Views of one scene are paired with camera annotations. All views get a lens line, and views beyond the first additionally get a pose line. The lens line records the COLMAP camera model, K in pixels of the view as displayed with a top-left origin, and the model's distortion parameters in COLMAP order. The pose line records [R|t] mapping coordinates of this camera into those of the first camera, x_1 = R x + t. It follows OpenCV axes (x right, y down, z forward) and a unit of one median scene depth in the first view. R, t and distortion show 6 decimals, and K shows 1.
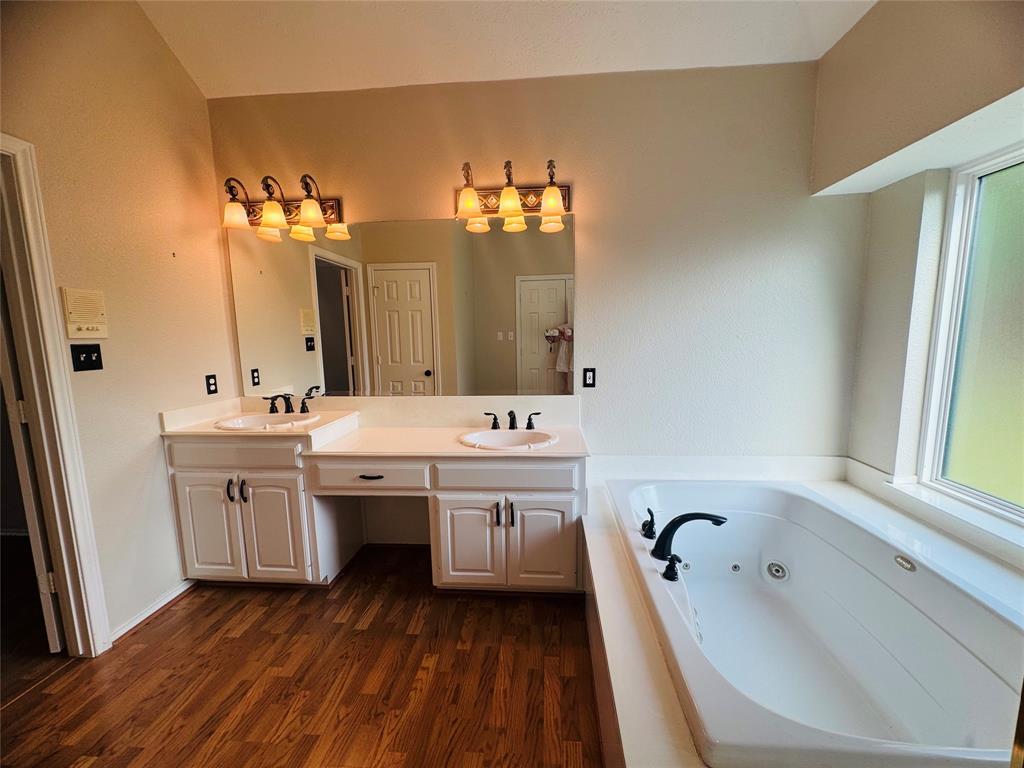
lens RADIAL K [[407.6, 0, 515.7], [0, 407.6, 385.8], [0, 0, 1]] dist [-0.000718, -0.000078]
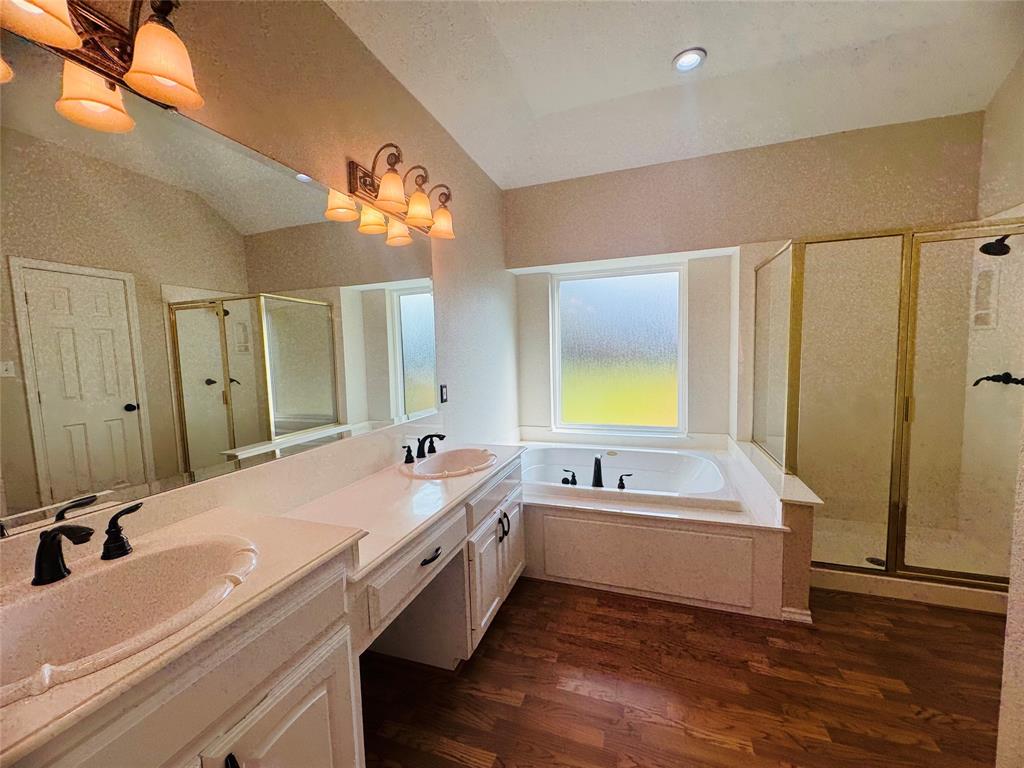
lens RADIAL K [[407.6, 0, 515.7], [0, 407.6, 385.8], [0, 0, 1]] dist [-0.000718, -0.000078]
pose [[0.253020, -0.071612, 0.964807, -1.036659], [0.151296, 0.987916, 0.033650, -0.062119], [-0.955558, 0.137458, 0.260797, 0.718184]]
